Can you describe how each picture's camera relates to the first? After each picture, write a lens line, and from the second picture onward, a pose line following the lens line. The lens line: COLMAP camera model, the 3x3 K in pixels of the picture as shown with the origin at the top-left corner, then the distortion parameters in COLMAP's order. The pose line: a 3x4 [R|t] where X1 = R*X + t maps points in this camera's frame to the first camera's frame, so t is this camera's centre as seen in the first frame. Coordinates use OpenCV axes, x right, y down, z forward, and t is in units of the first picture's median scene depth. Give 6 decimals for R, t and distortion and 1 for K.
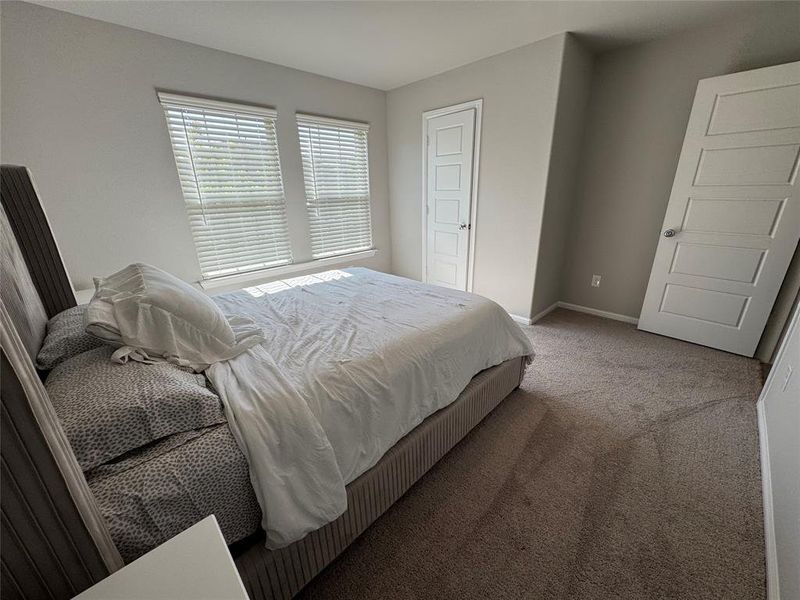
lens RADIAL K [[319.4, 0, 400.0], [0, 319.4, 300.0], [0, 0, 1]] dist [-0.000758, 0.000090]
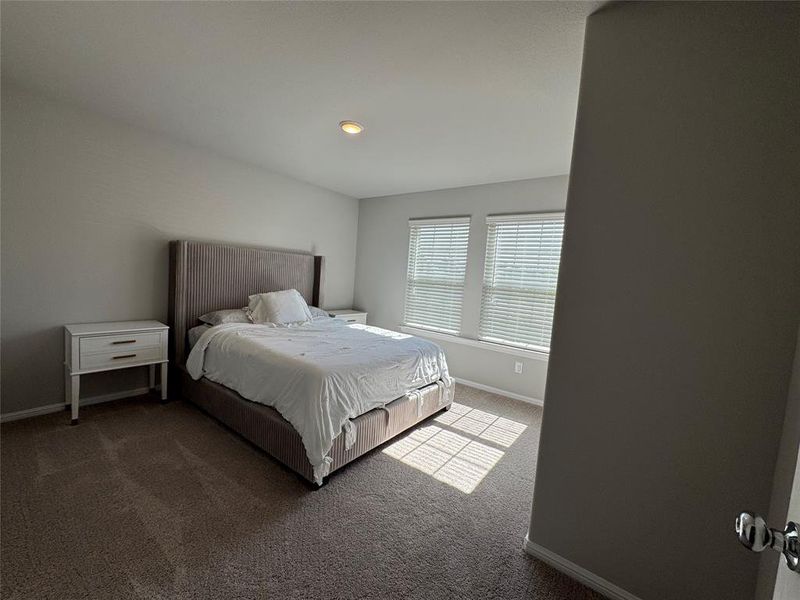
lens RADIAL K [[319.4, 0, 400.0], [0, 319.4, 300.0], [0, 0, 1]] dist [-0.000758, 0.000090]
pose [[0.143345, 0.113116, -0.983187, 0.871675], [-0.390615, 0.919259, 0.048811, -0.237676], [0.909325, 0.377051, 0.175956, 0.634500]]
